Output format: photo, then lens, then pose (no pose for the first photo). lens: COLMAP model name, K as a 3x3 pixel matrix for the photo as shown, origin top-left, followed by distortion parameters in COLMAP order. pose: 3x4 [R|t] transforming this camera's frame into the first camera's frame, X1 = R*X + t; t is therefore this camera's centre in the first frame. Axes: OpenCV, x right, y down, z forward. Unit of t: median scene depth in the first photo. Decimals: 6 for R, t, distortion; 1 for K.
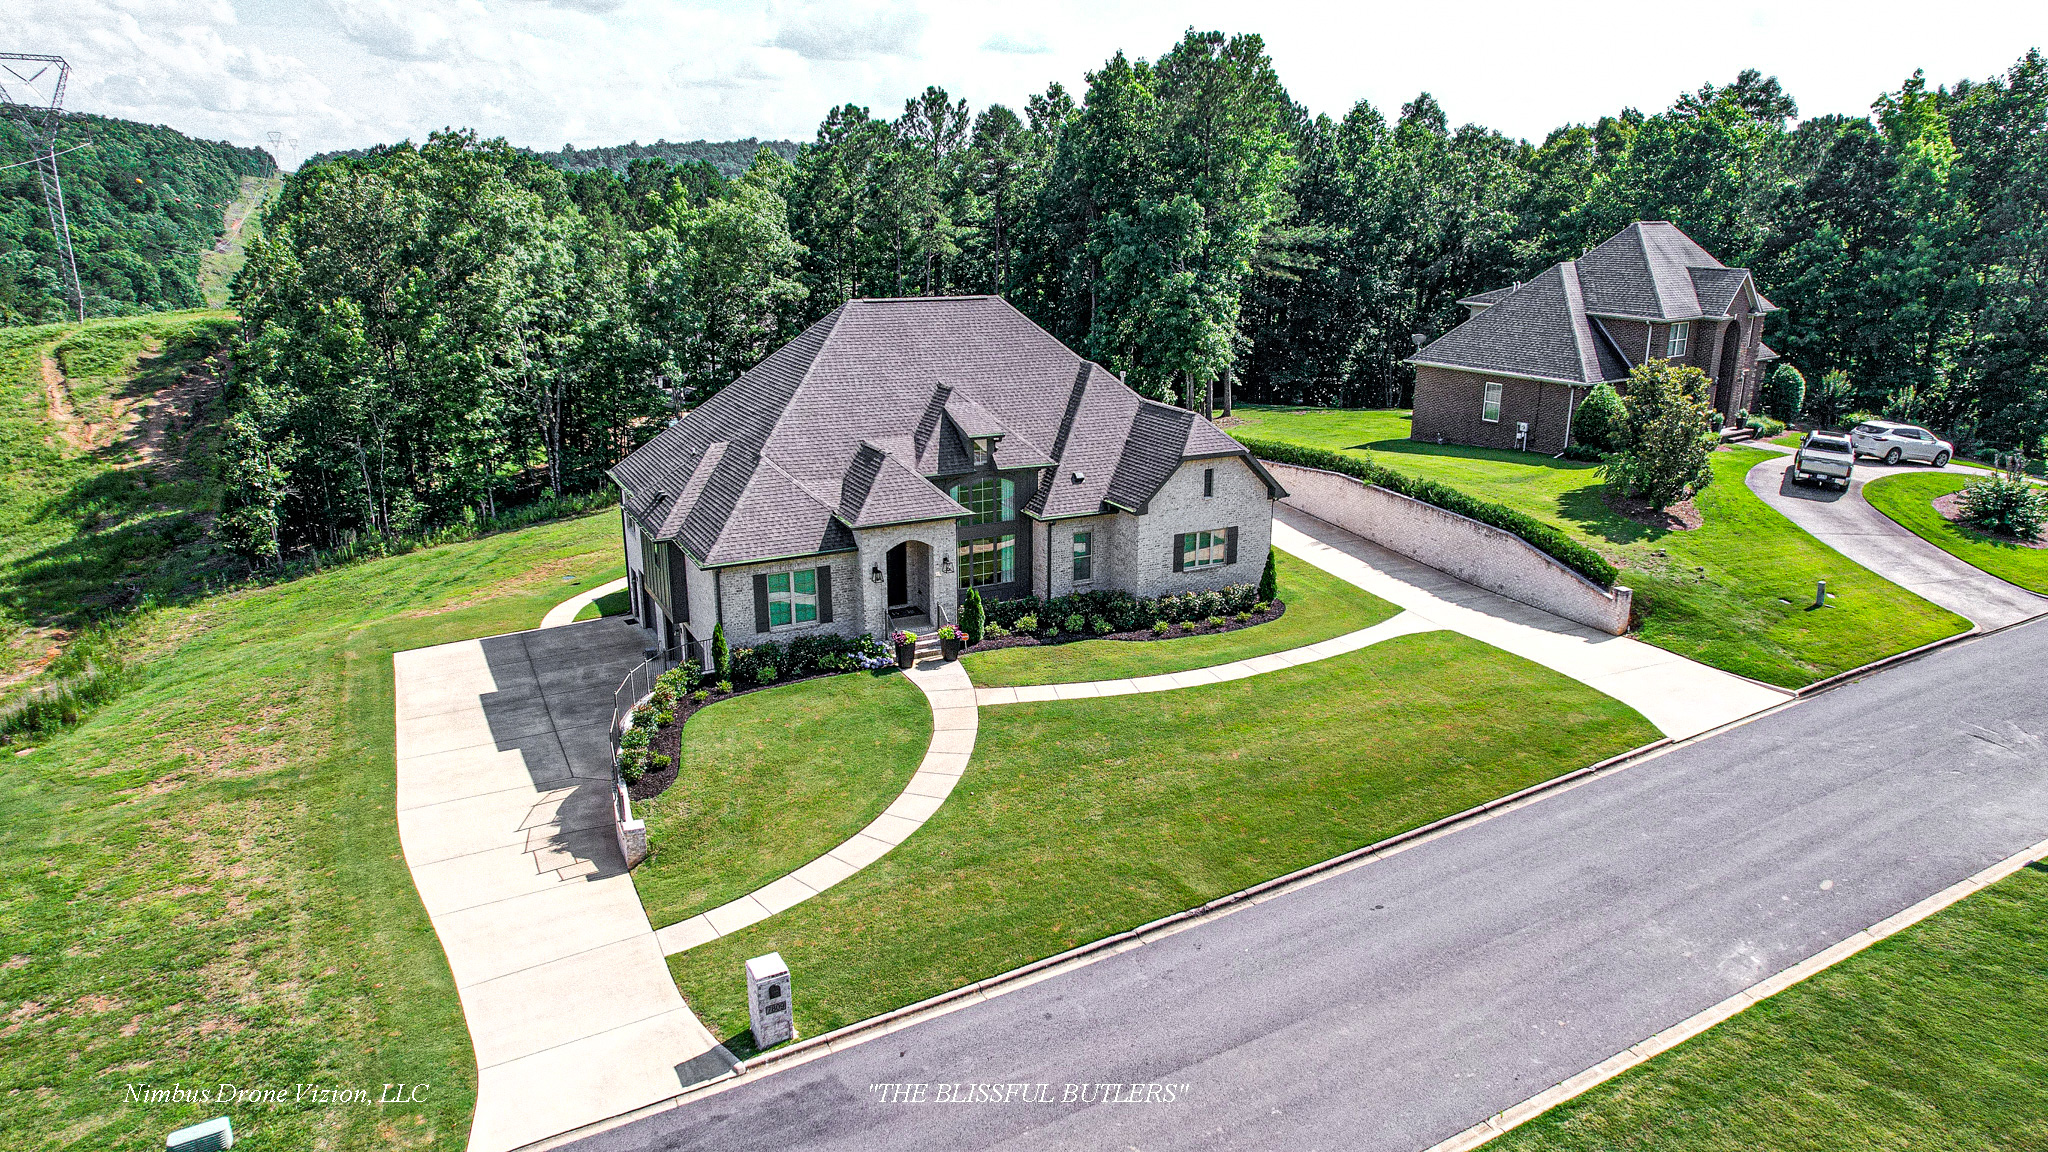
lens RADIAL K [[1303.2, 0, 1028.5], [0, 1303.2, 577.0], [0, 0, 1]] dist [-0.052566, 0.029953]
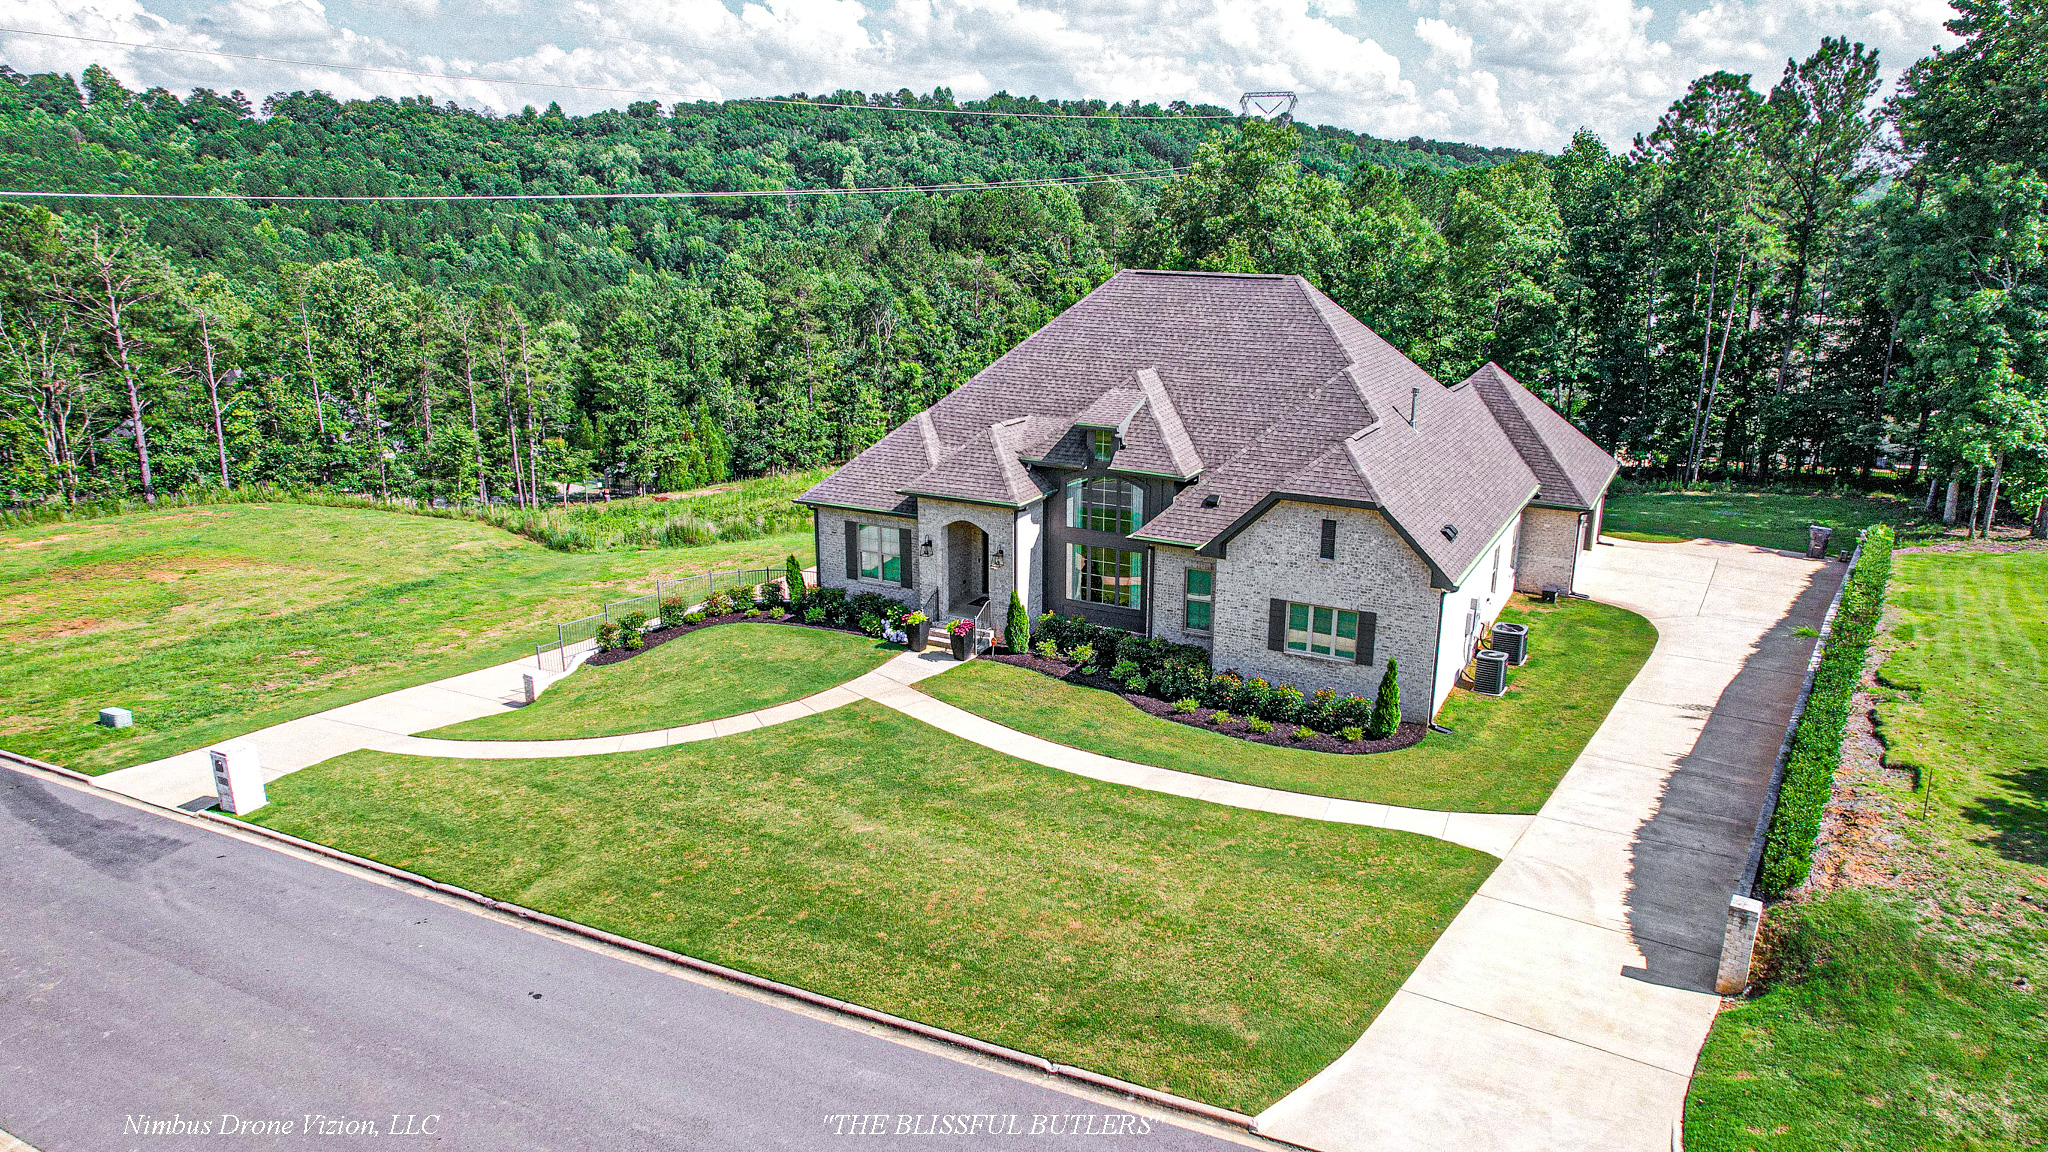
lens RADIAL K [[1303.2, 0, 1028.5], [0, 1303.2, 577.0], [0, 0, 1]] dist [-0.052566, 0.029953]
pose [[0.553712, 0.219950, -0.803134, 0.659627], [-0.238740, 0.965927, 0.099937, -0.089817], [0.797750, 0.136404, 0.587357, 0.491644]]
